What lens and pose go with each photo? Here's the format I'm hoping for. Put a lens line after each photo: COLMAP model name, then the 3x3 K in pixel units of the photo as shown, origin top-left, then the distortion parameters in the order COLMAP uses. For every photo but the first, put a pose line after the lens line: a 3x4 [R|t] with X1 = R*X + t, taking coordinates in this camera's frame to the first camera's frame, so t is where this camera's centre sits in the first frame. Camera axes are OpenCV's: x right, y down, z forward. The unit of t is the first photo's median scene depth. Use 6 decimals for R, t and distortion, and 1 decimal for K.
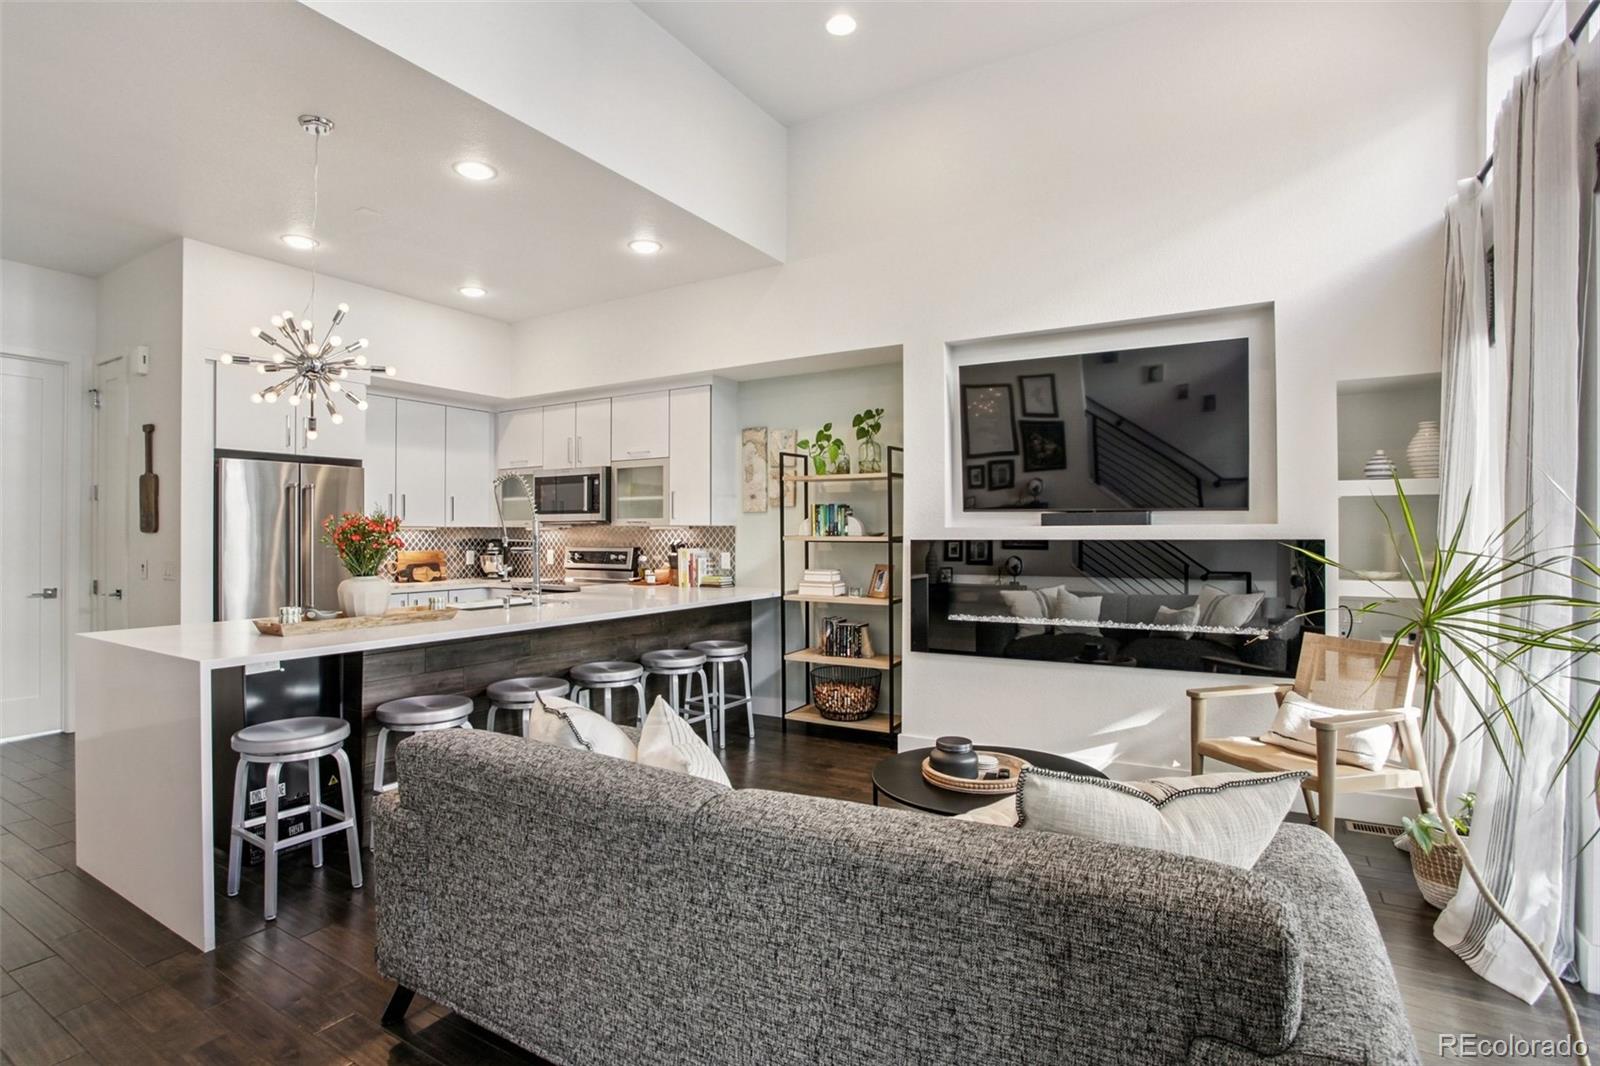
lens RADIAL K [[786.1, 0, 775.7], [0, 786.1, 536.8], [0, 0, 1]] dist [-0.073955, 0.034358]
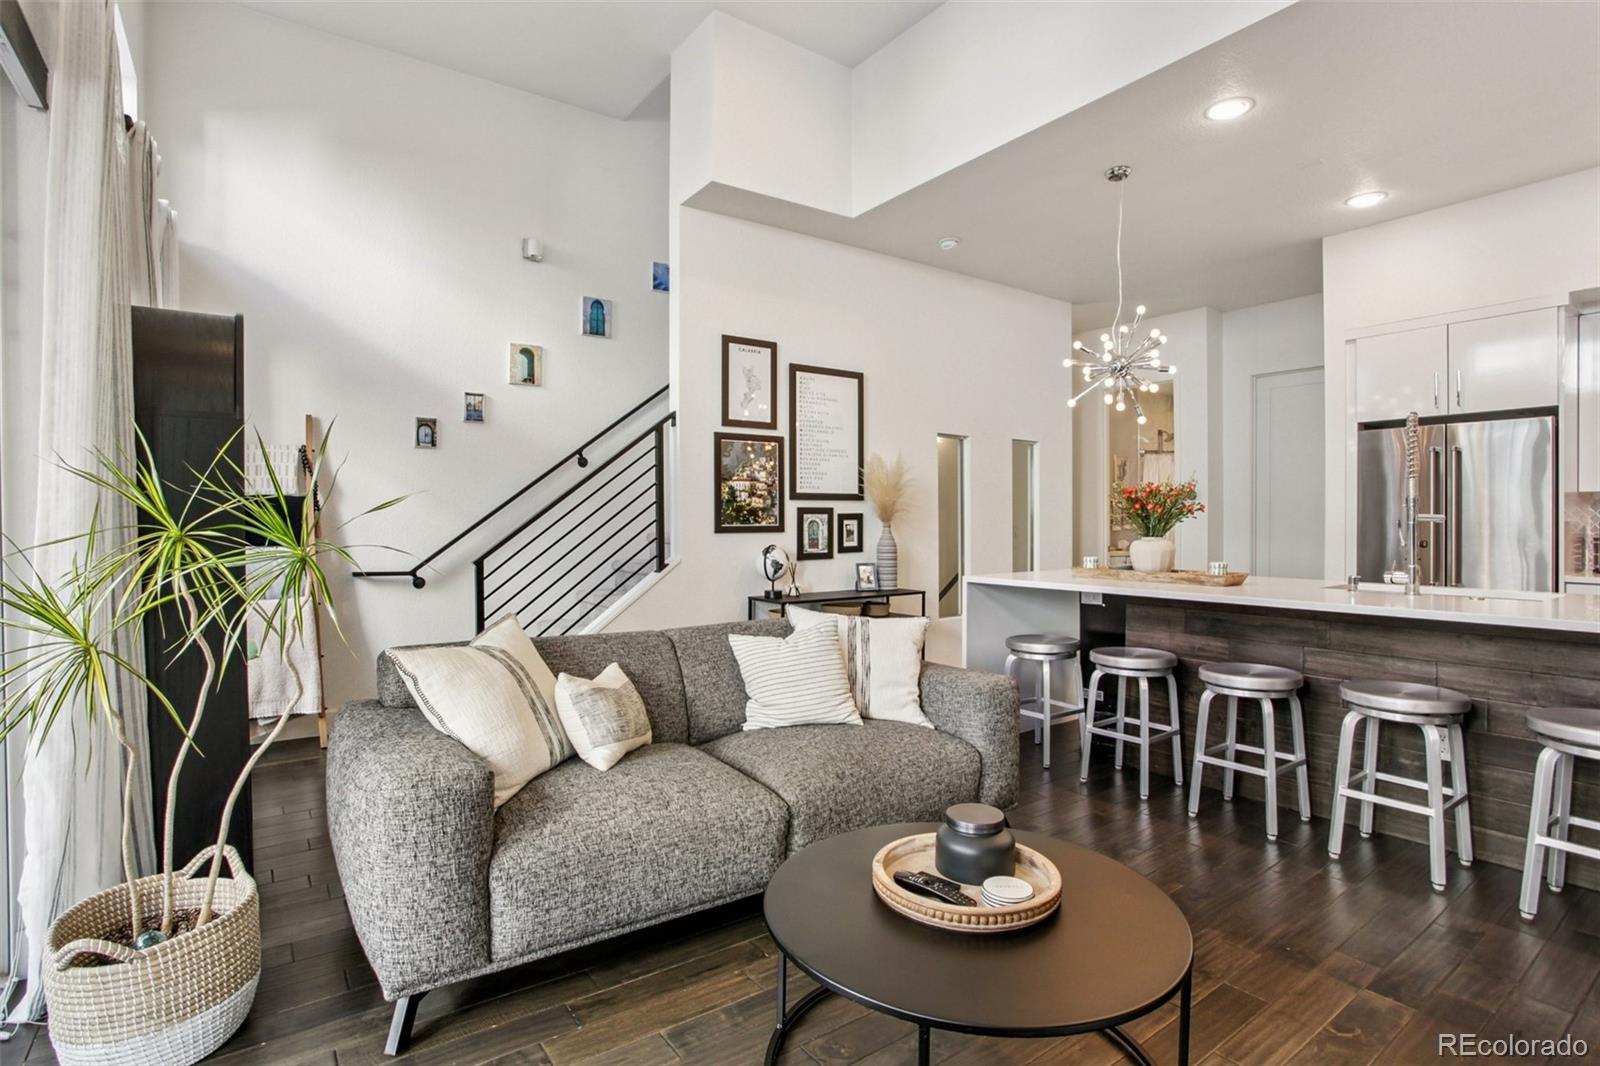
lens RADIAL K [[783.0, 0, 779.6], [0, 783.0, 525.0], [0, 0, 1]] dist [-0.070225, 0.028104]
pose [[-0.406439, 0.006589, -0.913654, 0.492418], [-0.005775, 0.999936, 0.009780, 0.018353], [0.913660, 0.009251, -0.406375, 0.619665]]
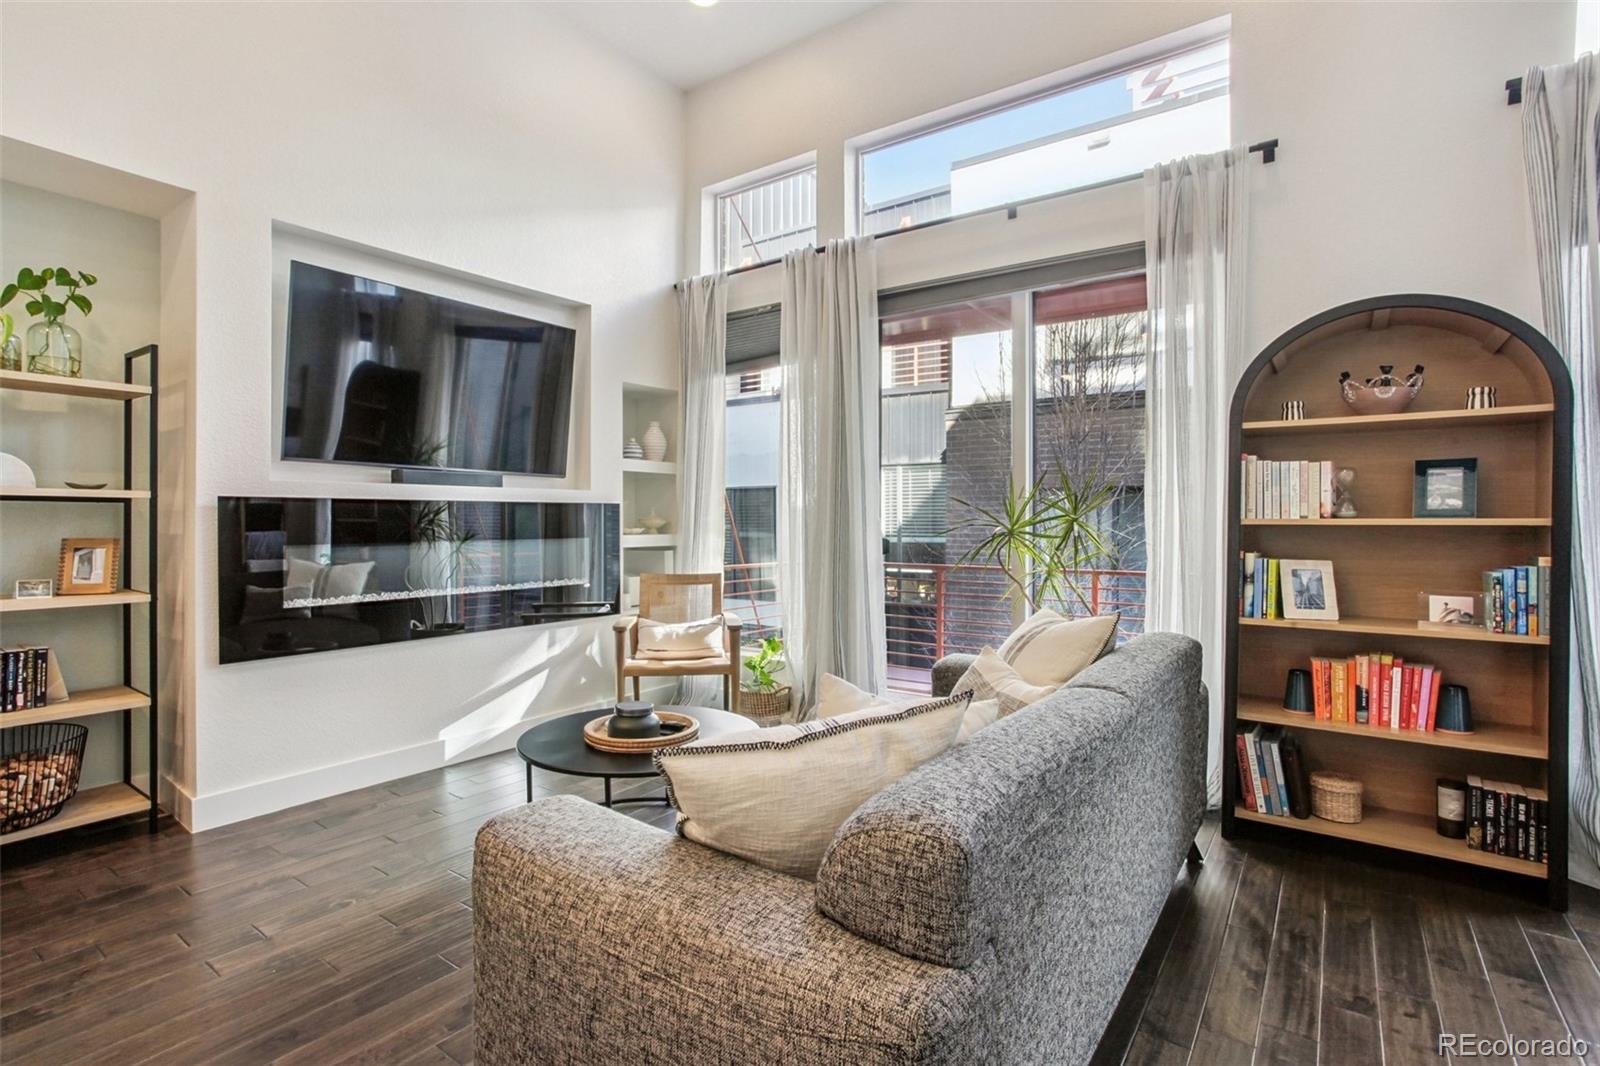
lens RADIAL K [[765.3, 0, 790.5], [0, 765.3, 529.1], [0, 0, 1]] dist [-0.029106, 0.011646]
pose [[0.076861, -0.011141, 0.996980, -0.376583], [0.004785, 0.999930, 0.010805, 0.024355], [-0.997030, 0.003940, 0.076909, 0.412633]]
